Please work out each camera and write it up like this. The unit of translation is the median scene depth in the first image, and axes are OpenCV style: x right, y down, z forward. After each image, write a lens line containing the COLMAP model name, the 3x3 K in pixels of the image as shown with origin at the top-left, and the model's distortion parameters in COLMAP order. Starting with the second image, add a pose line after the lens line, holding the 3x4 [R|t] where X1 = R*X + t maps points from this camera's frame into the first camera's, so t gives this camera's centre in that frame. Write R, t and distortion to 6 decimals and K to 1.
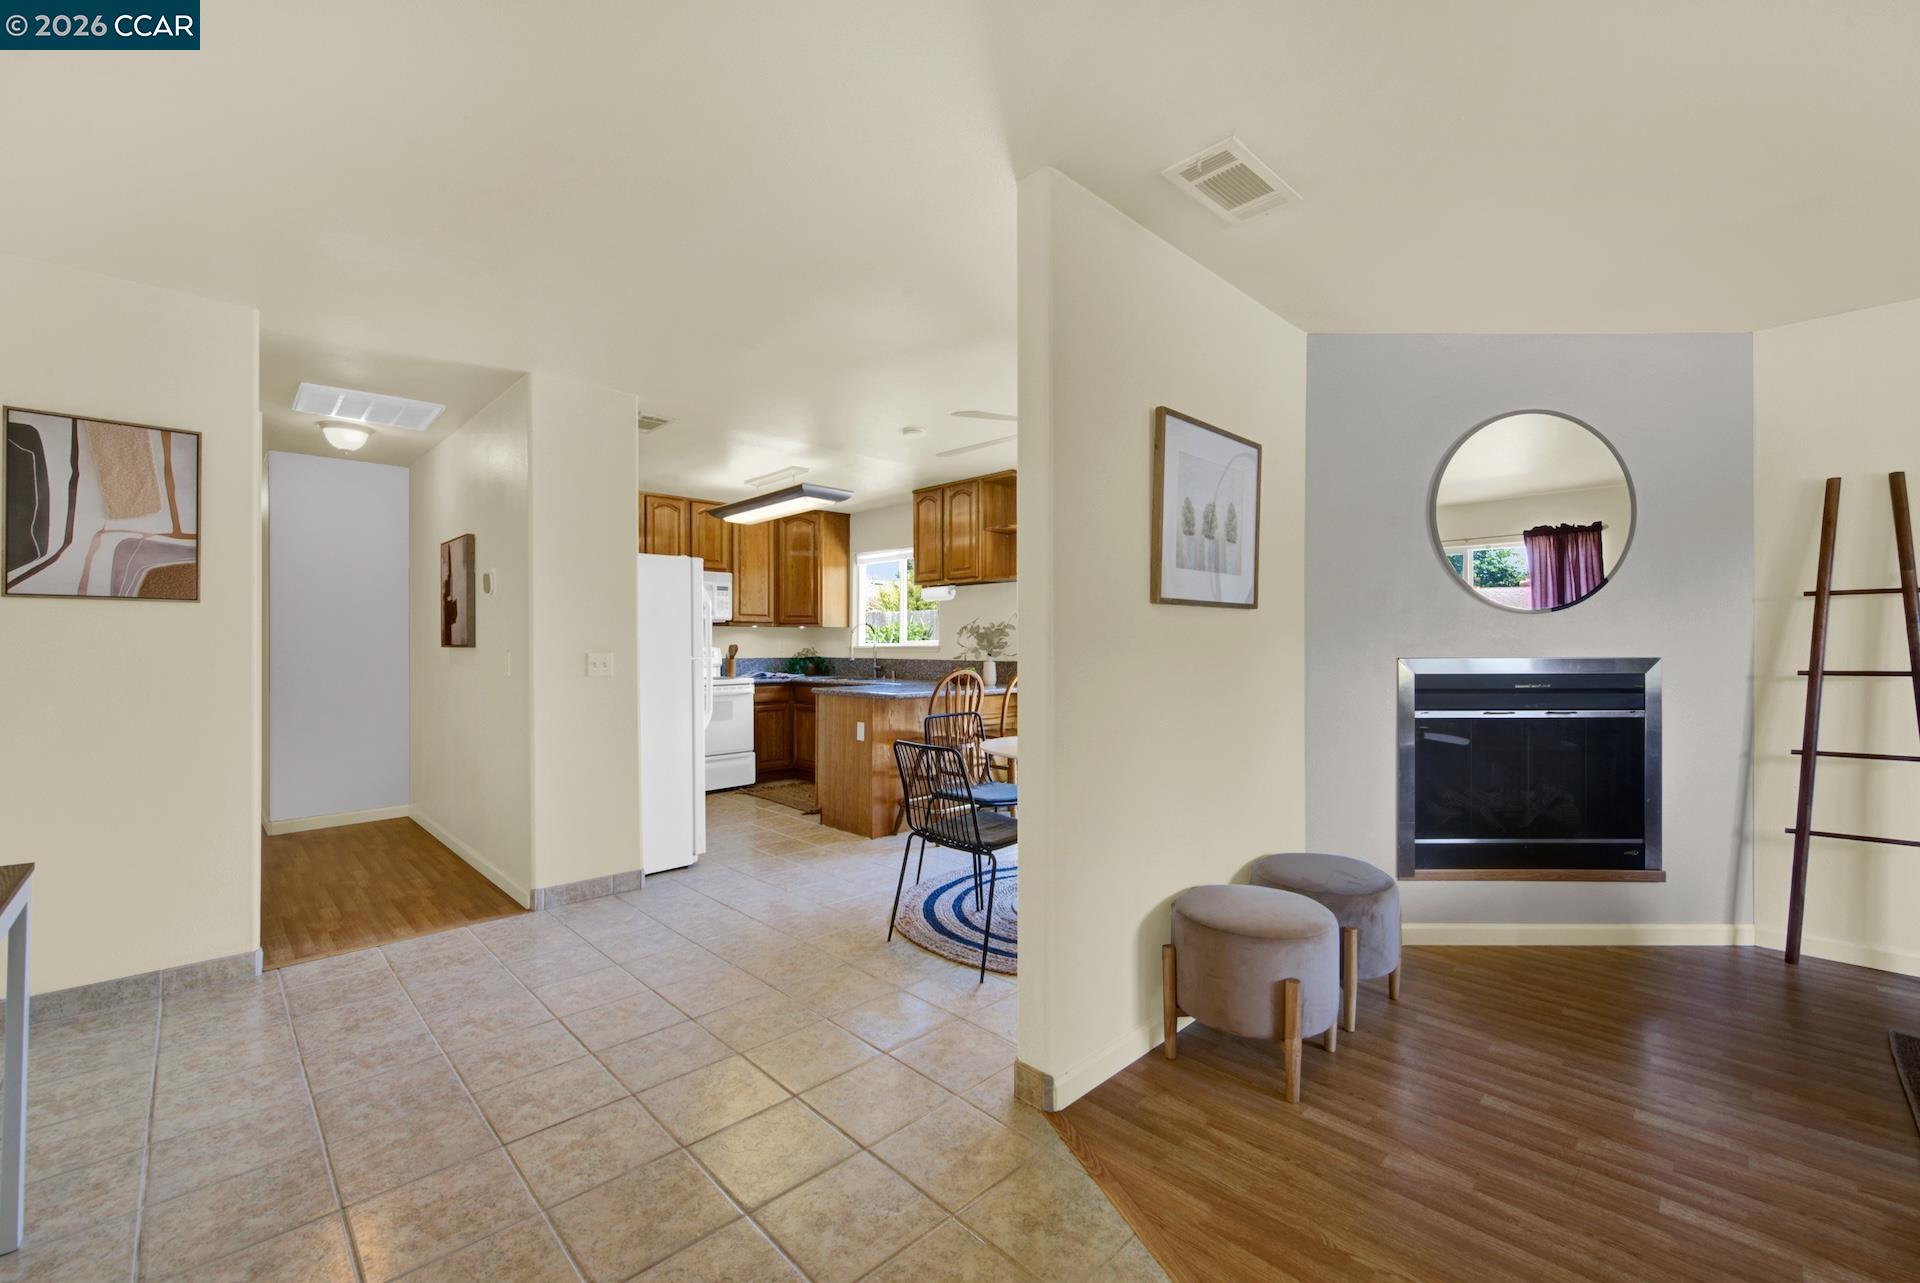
lens RADIAL K [[789.6, 0, 965.0], [0, 789.6, 650.9], [0, 0, 1]] dist [0.002513, -0.001873]
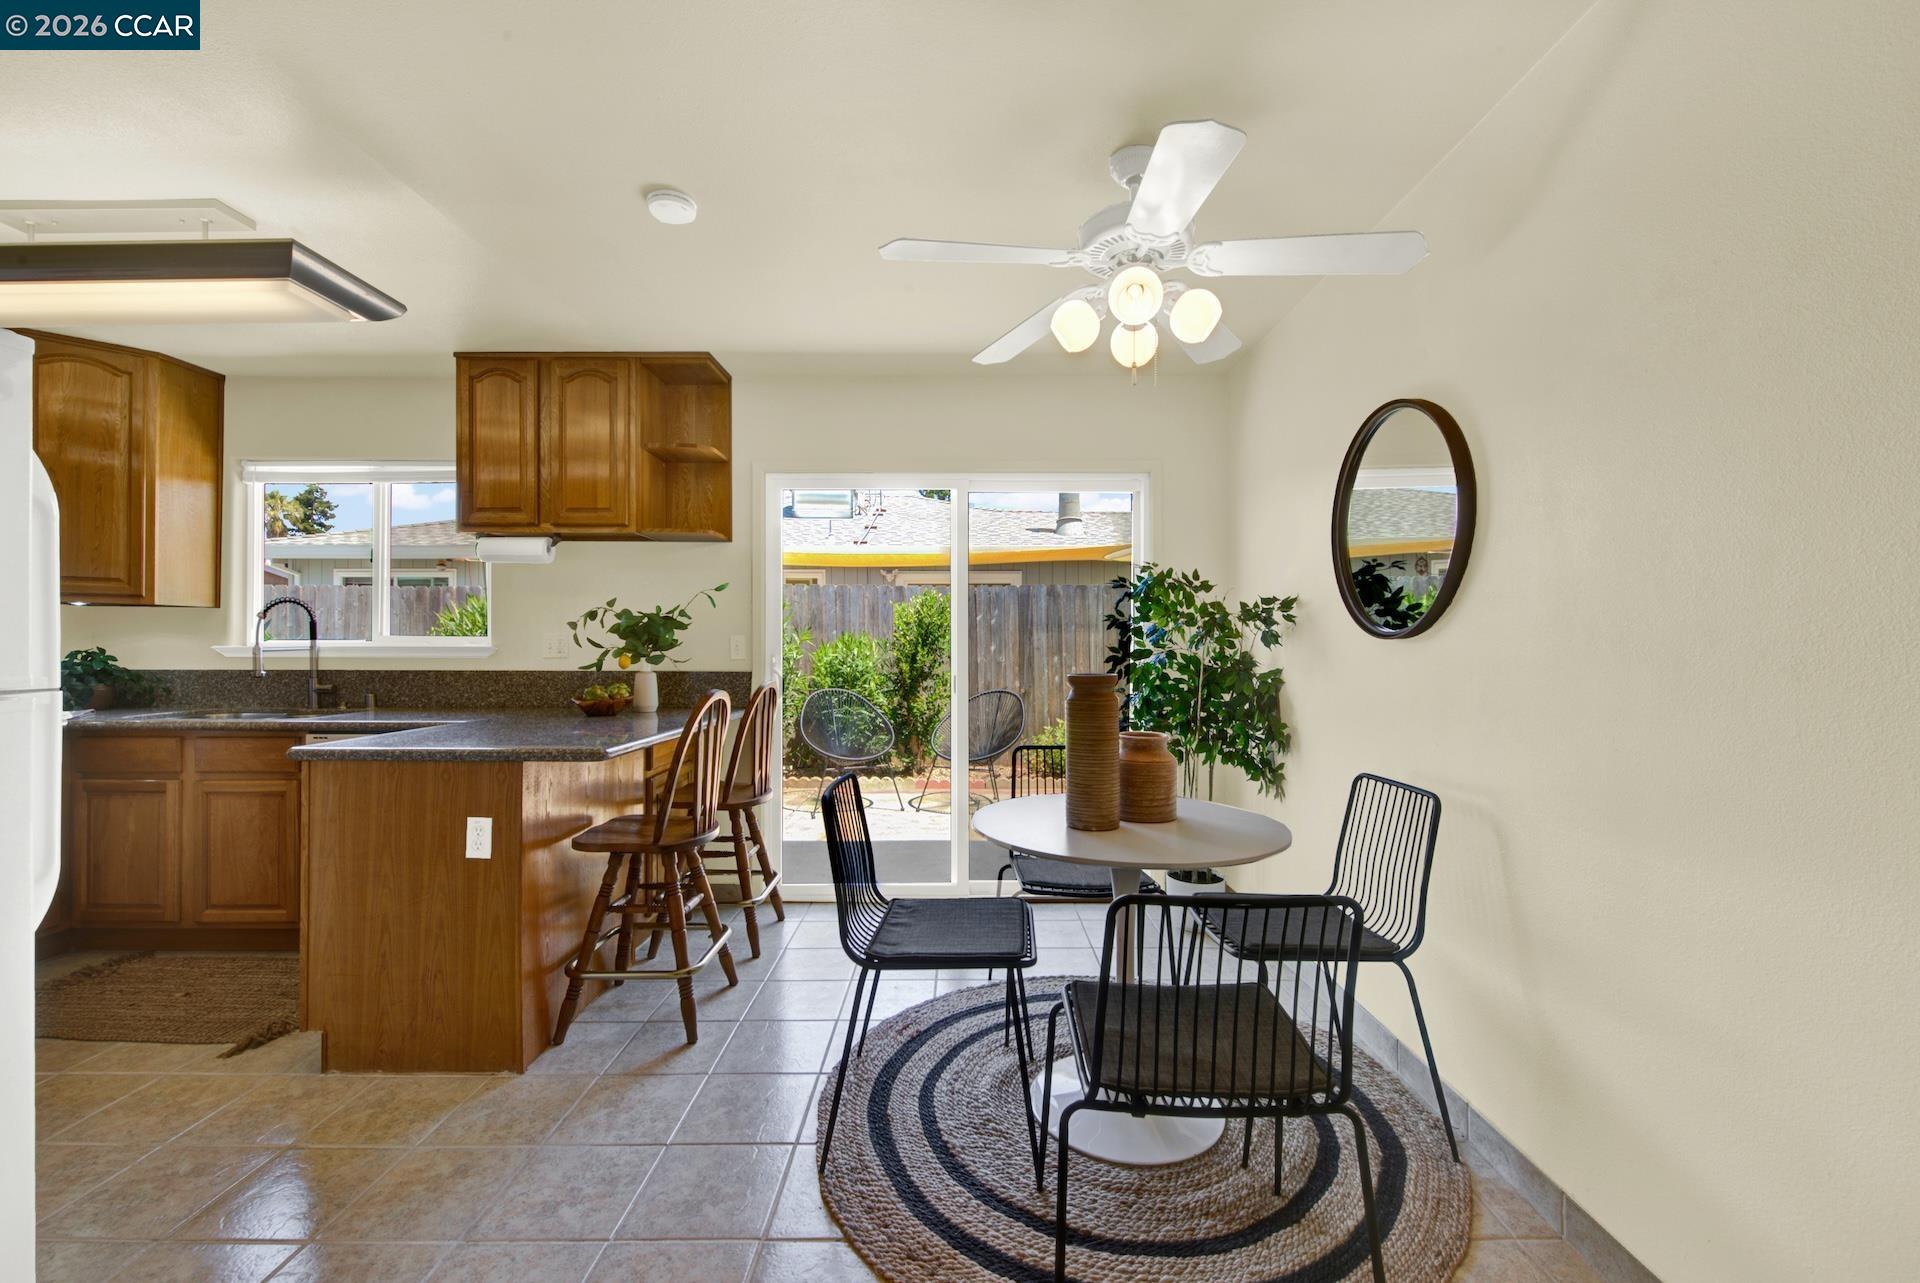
lens RADIAL K [[789.6, 0, 966.4], [0, 789.6, 642.3], [0, 0, 1]] dist [0.002513, -0.001873]
pose [[0.699684, 0.001425, 0.714451, -0.250837], [0.004536, 0.999969, -0.006437, -0.004349], [-0.714438, 0.007745, 0.699656, 0.472371]]
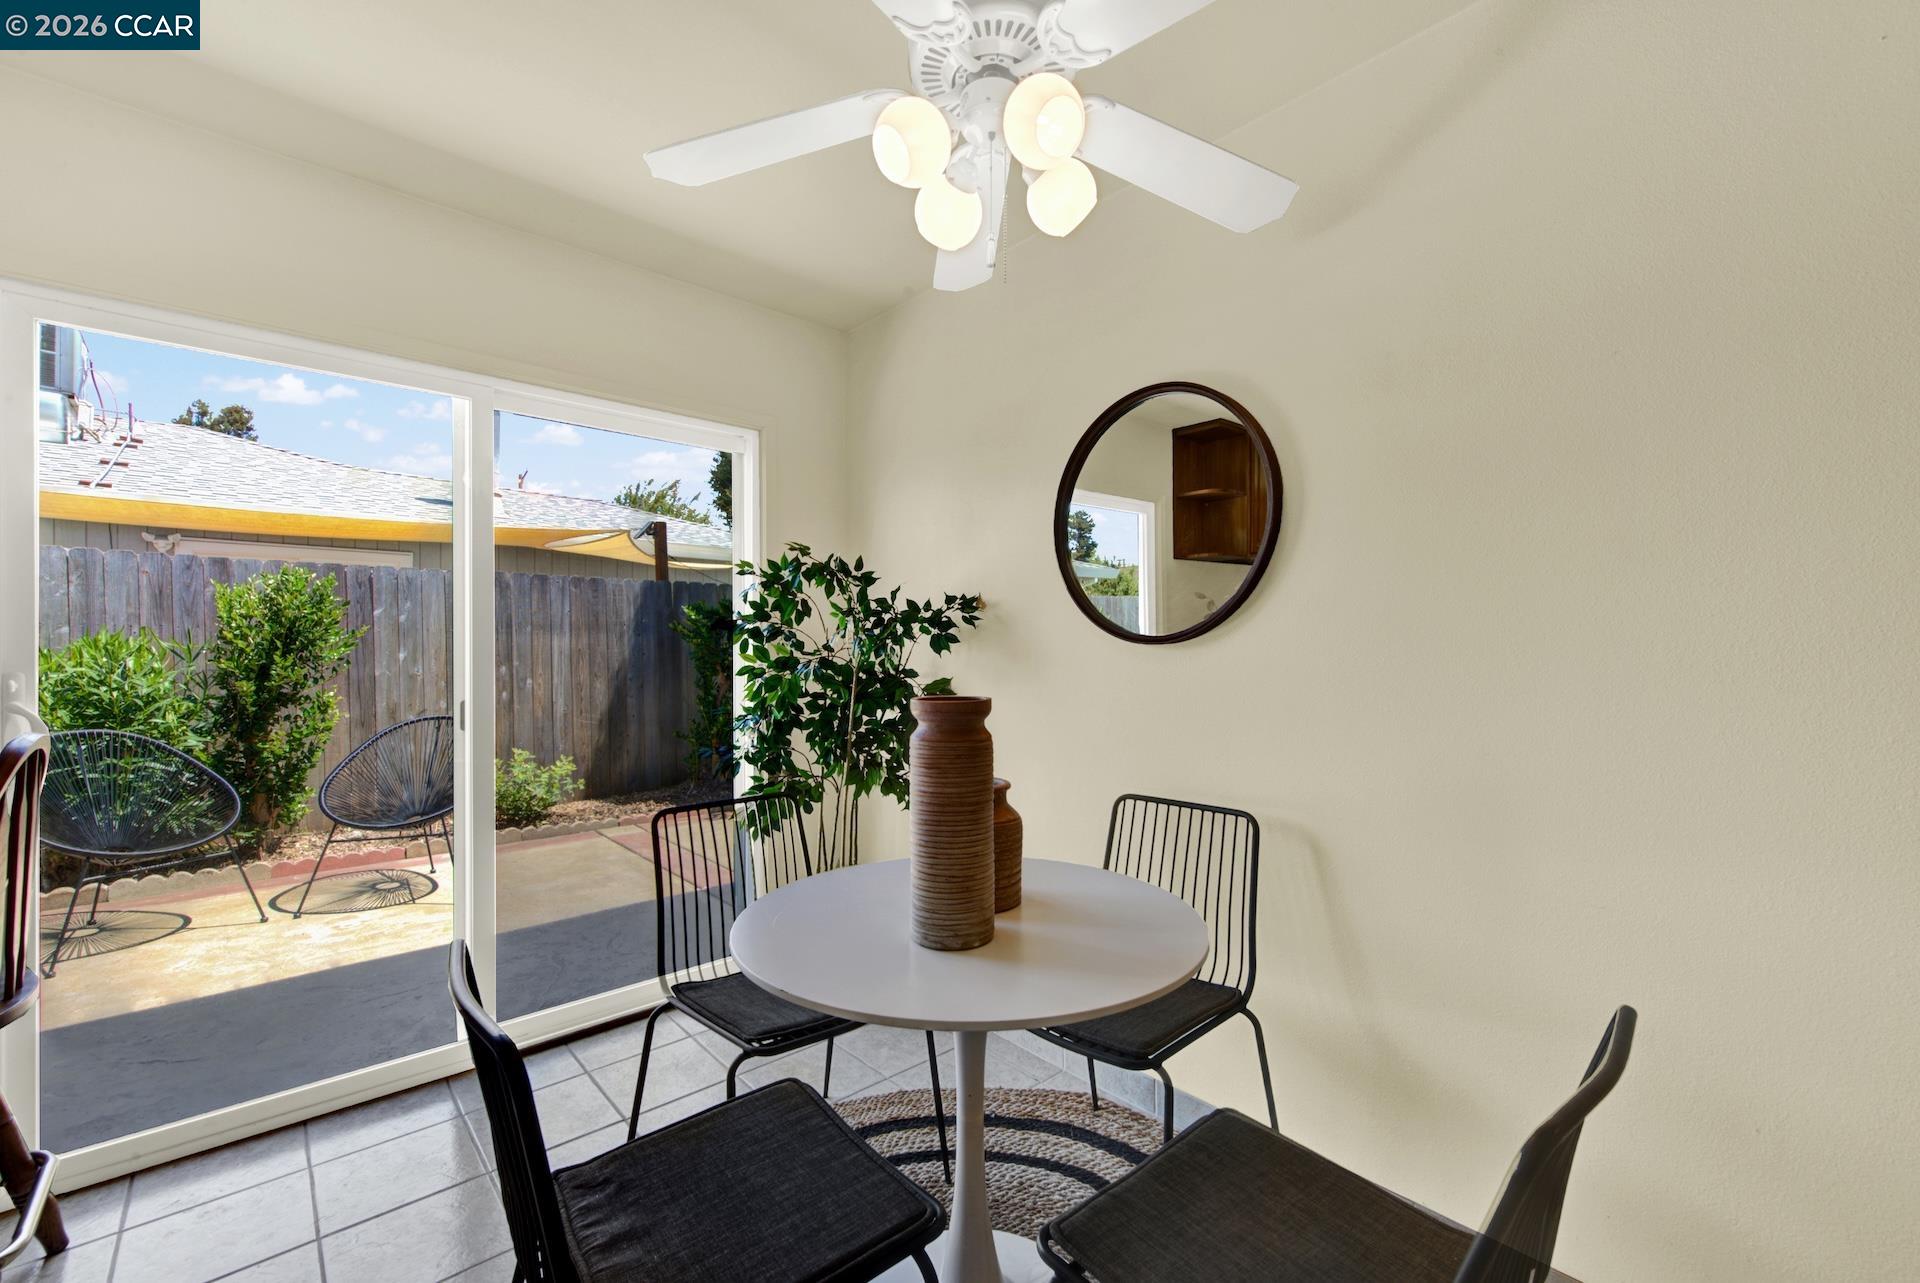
lens RADIAL K [[789.6, 0, 971.6], [0, 789.6, 651.1], [0, 0, 1]] dist [0.002513, -0.001873]
pose [[0.037309, -0.002438, 0.999301, -0.178151], [0.007007, 0.999973, 0.002178, -0.005961], [-0.999279, 0.006921, 0.037325, 0.680912]]
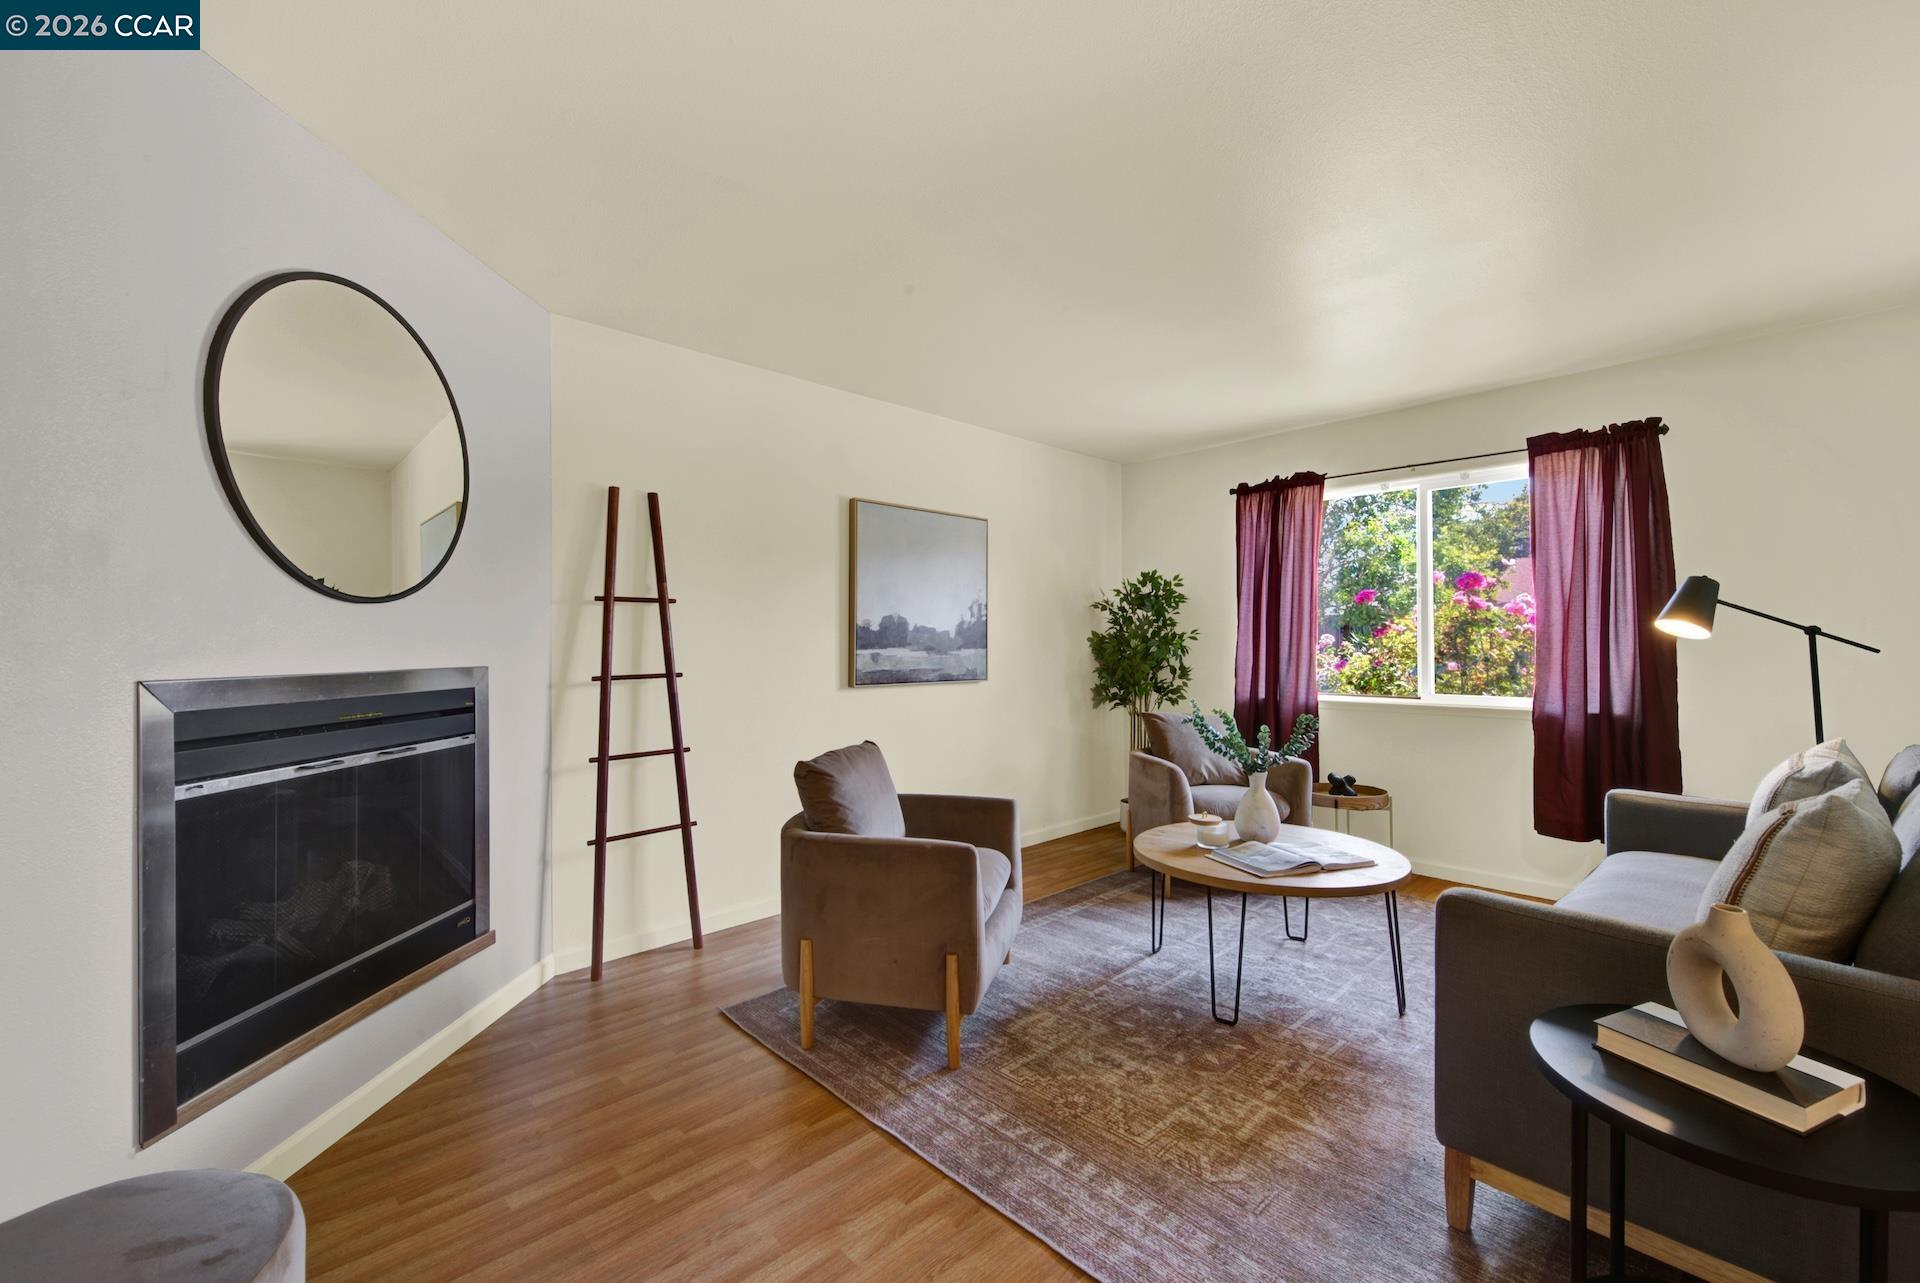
lens RADIAL K [[789.6, 0, 971.7], [0, 789.6, 646.1], [0, 0, 1]] dist [0.002513, -0.001873]
pose [[0.012800, -0.000319, 0.999918, 0.049884], [0.012717, 0.999919, 0.000156, -0.003875], [-0.999837, 0.012714, 0.012803, 0.302202]]
